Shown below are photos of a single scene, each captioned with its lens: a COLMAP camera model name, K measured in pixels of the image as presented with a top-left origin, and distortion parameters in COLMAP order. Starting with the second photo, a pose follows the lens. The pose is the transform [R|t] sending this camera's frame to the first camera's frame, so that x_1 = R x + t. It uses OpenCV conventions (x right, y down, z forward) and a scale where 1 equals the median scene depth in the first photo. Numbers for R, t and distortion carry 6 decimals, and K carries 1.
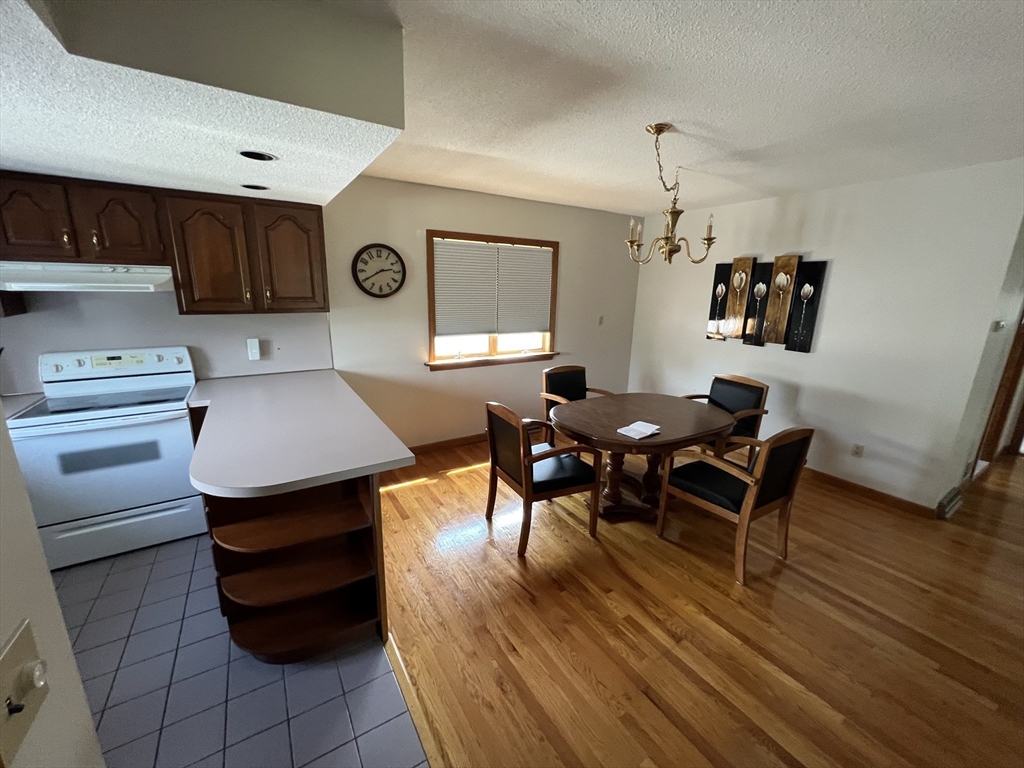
lens RADIAL K [[408.0, 0, 511.4], [0, 408.0, 383.0], [0, 0, 1]] dist [-0.003391, -0.000501]
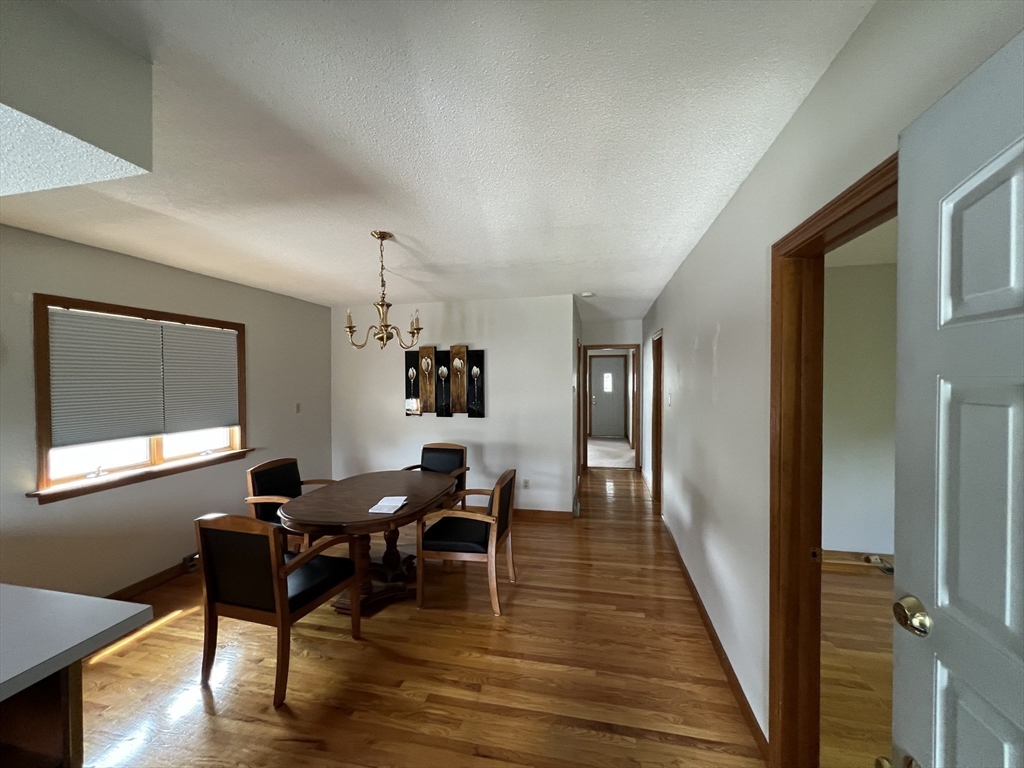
lens RADIAL K [[408.0, 0, 510.2], [0, 408.0, 383.8], [0, 0, 1]] dist [-0.003391, -0.000501]
pose [[0.699414, -0.036666, 0.713776, -0.155302], [0.187764, 0.973030, -0.134002, 0.011937], [-0.689613, 0.227744, 0.687435, 0.023431]]
